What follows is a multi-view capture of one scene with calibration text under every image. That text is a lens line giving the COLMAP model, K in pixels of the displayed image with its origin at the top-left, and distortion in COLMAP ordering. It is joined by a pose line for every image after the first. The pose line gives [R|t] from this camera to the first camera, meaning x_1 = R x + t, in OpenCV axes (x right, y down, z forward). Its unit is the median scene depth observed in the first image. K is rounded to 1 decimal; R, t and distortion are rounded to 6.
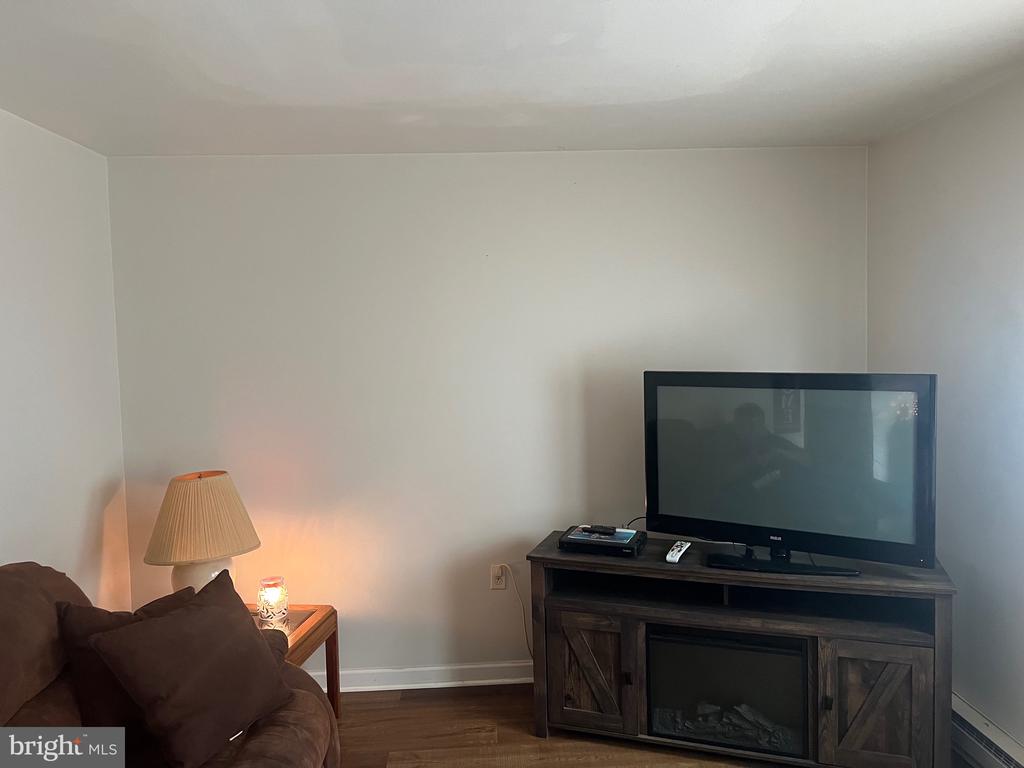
lens RADIAL K [[766.2, 0, 520.5], [0, 766.2, 385.0], [0, 0, 1]] dist [0.051172, -0.058833]
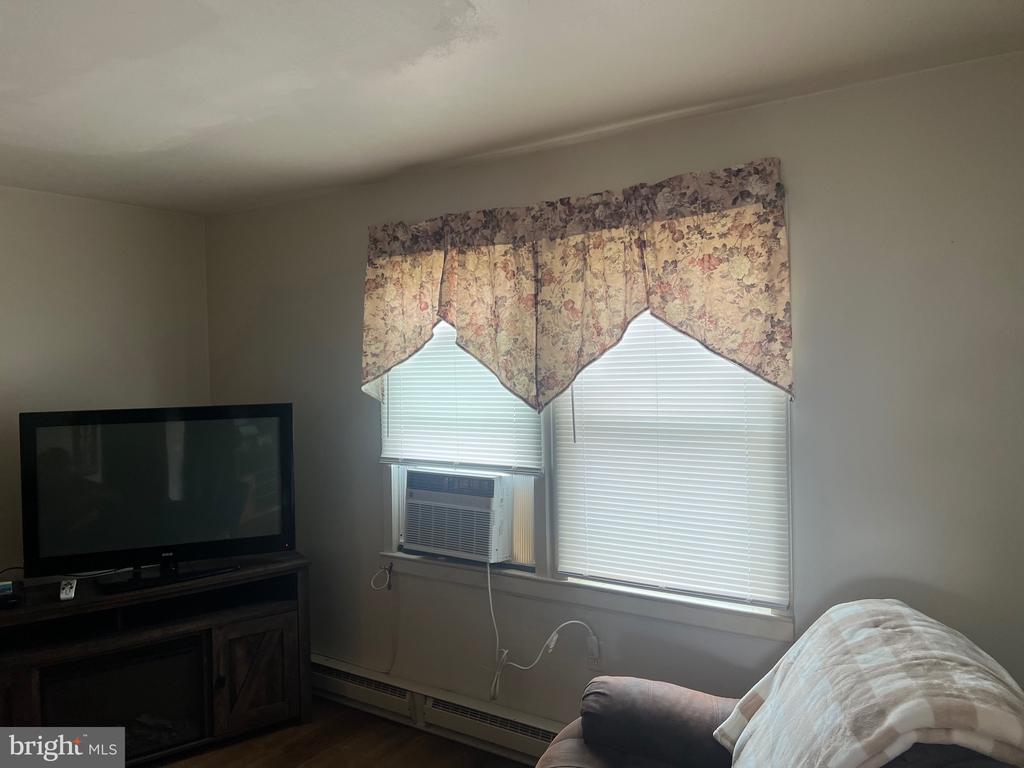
lens RADIAL K [[766.2, 0, 520.5], [0, 766.2, 385.0], [0, 0, 1]] dist [0.051172, -0.058833]
pose [[0.593273, -0.025043, 0.804612, -0.275961], [0.057236, 0.998299, -0.011131, -0.006692], [-0.802964, 0.052657, 0.593697, -0.102697]]
